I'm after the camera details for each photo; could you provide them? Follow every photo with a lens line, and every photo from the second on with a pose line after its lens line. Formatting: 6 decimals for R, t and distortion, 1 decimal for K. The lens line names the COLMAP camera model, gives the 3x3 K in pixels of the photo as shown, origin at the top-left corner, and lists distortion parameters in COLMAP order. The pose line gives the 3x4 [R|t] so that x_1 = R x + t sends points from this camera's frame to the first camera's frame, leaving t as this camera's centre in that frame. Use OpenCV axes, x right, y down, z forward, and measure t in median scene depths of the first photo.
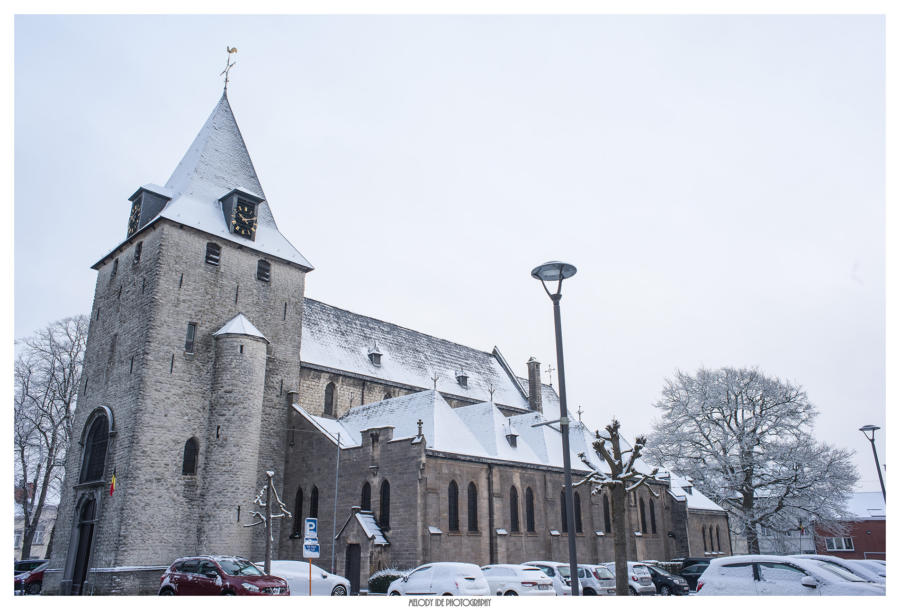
lens RADIAL K [[686.9, 0, 450.0], [0, 686.9, 305.0], [0, 0, 1]] dist [-0.095206, -0.000081]
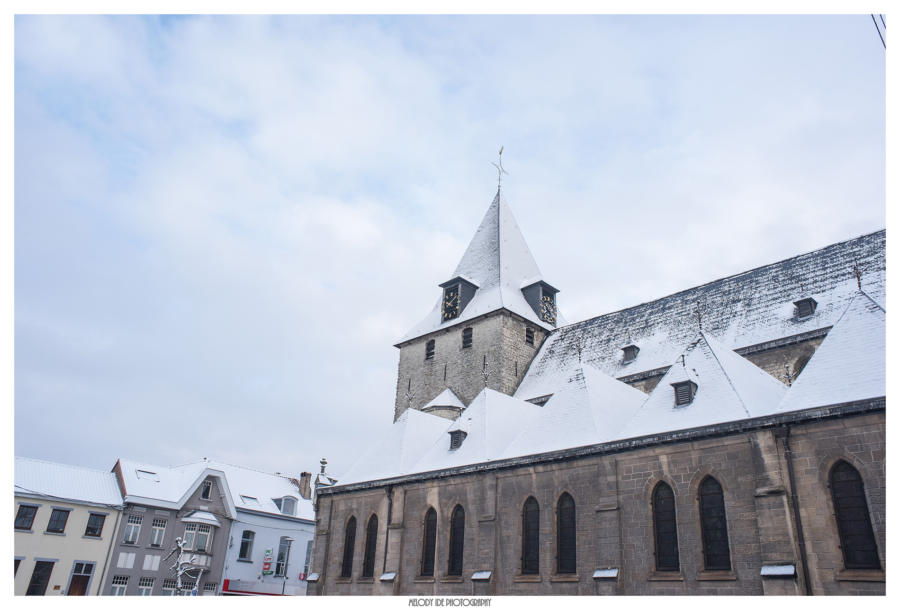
lens RADIAL K [[686.9, 0, 450.0], [0, 686.9, 305.0], [0, 0, 1]] dist [-0.095206, -0.000081]
pose [[-0.007578, -0.428014, -0.903740, 0.779750], [0.288160, 0.864493, -0.411843, 0.371102], [0.957552, -0.263543, 0.116785, 0.985656]]
